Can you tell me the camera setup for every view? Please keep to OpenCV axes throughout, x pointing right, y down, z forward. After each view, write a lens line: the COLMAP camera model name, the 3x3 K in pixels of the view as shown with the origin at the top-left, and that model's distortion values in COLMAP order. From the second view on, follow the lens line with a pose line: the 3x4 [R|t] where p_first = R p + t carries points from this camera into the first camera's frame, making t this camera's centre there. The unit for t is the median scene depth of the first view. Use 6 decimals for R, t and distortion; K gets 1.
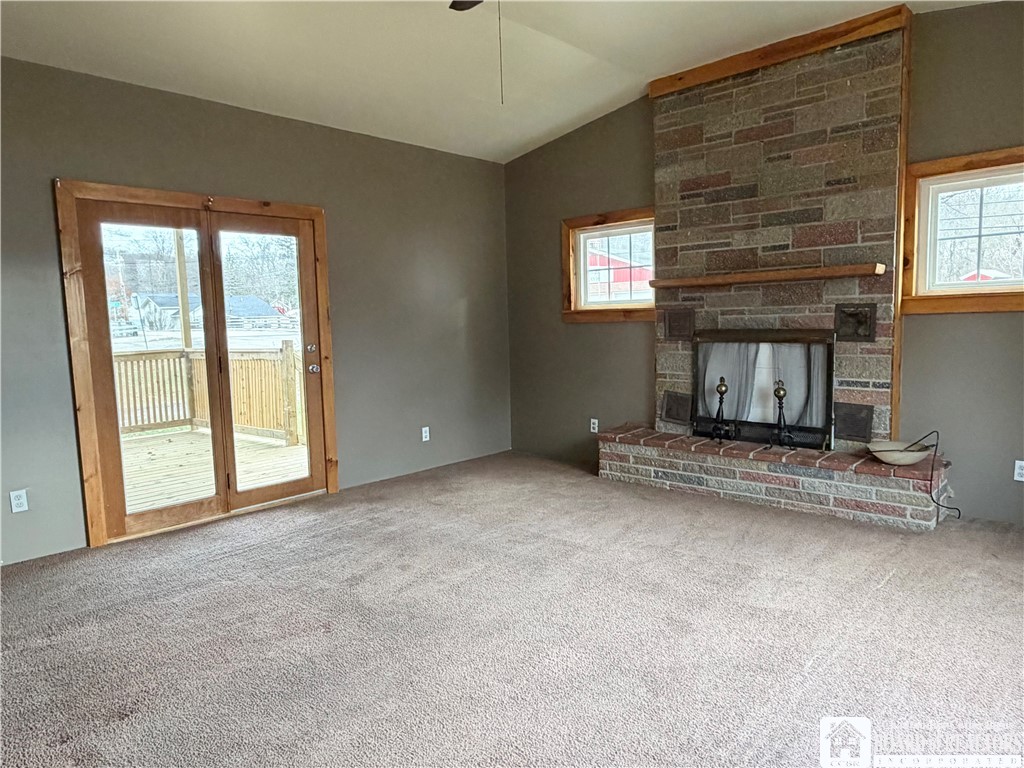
lens RADIAL K [[670.0, 0, 508.9], [0, 670.0, 384.3], [0, 0, 1]] dist [0.002680, -0.004761]
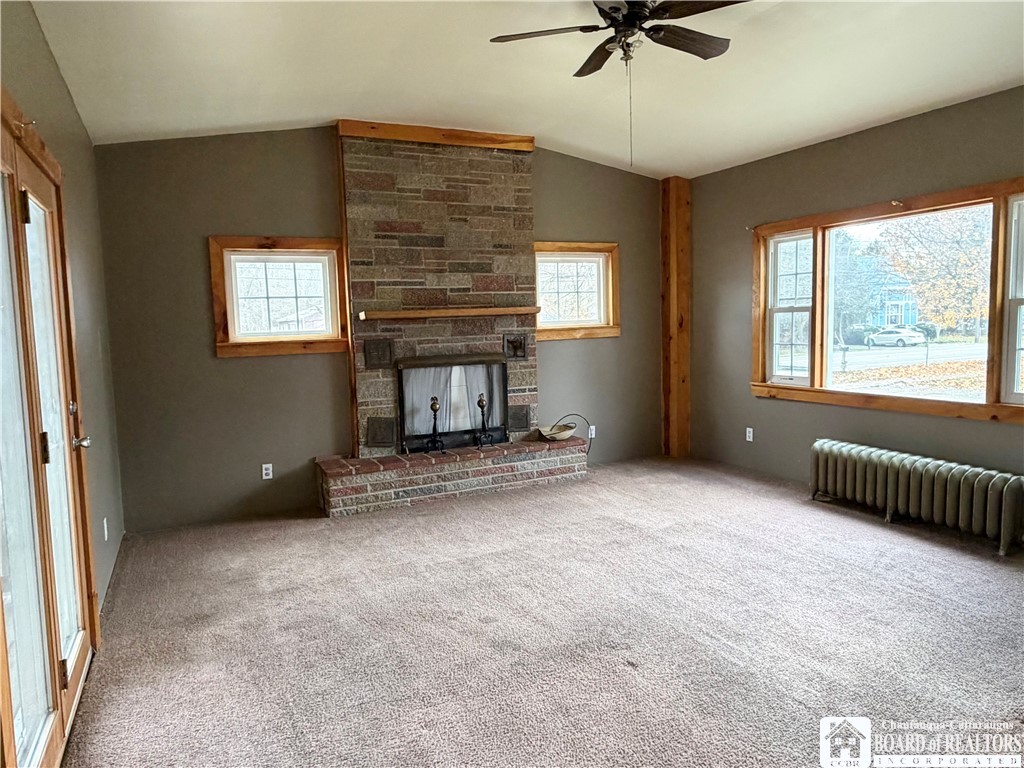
lens RADIAL K [[670.0, 0, 508.4], [0, 670.0, 383.8], [0, 0, 1]] dist [0.002680, -0.004761]
pose [[0.361977, -0.064587, 0.929947, -0.734943], [0.118550, 0.992686, 0.022799, -0.045939], [-0.924618, 0.101993, 0.366986, 0.464216]]
